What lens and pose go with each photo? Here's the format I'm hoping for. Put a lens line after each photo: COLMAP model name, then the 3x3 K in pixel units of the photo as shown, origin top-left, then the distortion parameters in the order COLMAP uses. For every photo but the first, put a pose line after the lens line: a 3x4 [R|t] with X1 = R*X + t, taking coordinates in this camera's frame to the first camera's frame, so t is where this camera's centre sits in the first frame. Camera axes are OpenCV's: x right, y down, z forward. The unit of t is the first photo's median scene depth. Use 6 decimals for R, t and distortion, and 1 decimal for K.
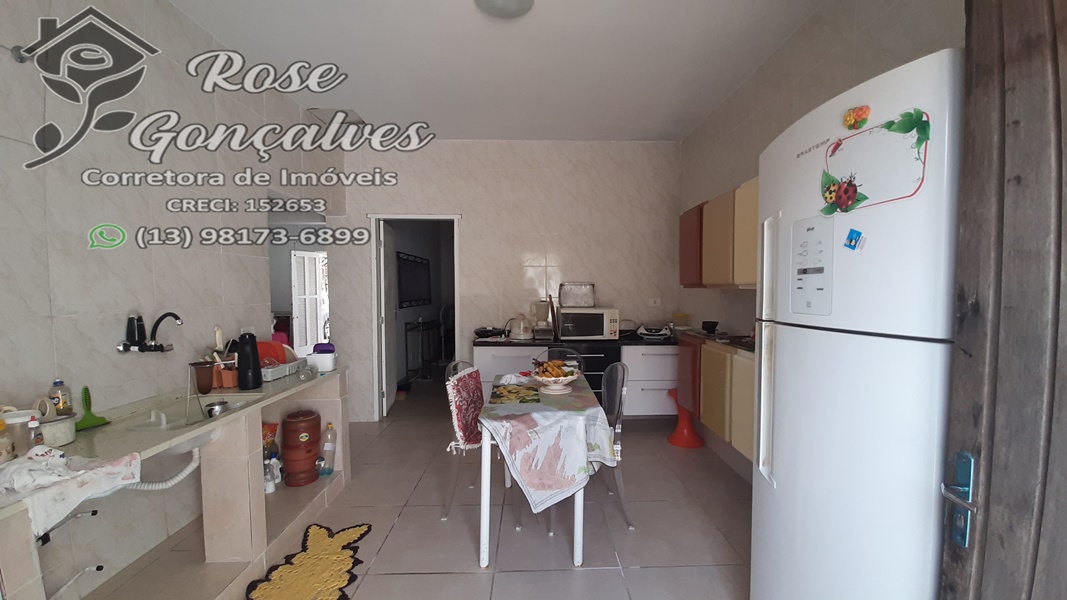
lens RADIAL K [[419.8, 0, 543.8], [0, 419.8, 308.1], [0, 0, 1]] dist [0.002871, -0.008718]
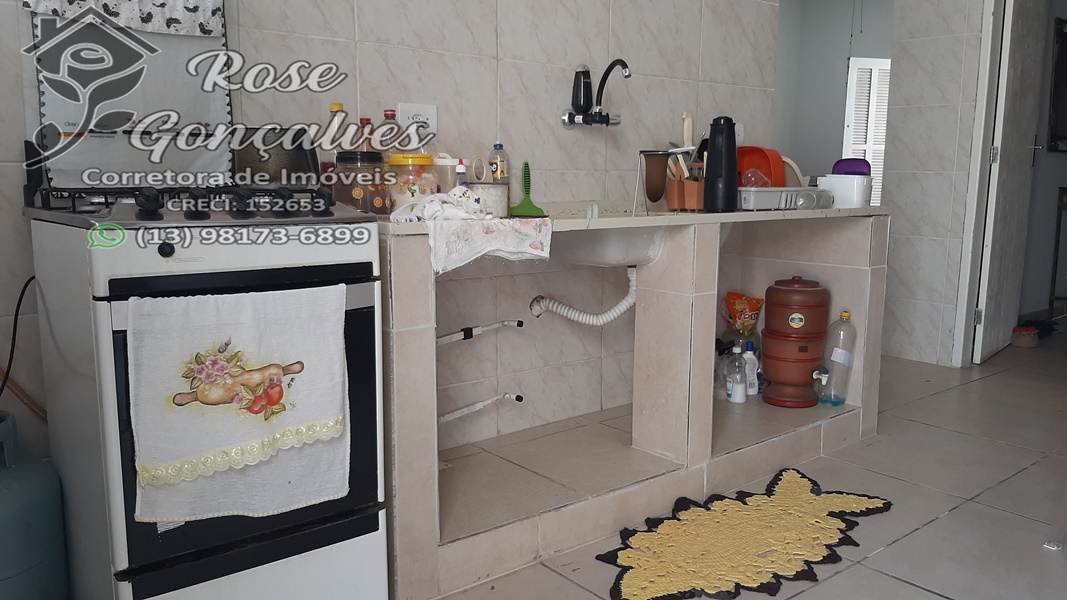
lens RADIAL K [[835.4, 0, 534.3], [0, 835.4, 303.7], [0, 0, 1]] dist [0.060958, -0.126690]
pose [[0.614376, 0.134160, -0.777523, 0.083271], [-0.051227, 0.990141, 0.130370, 0.186395], [0.787348, -0.040266, 0.615192, 0.058853]]
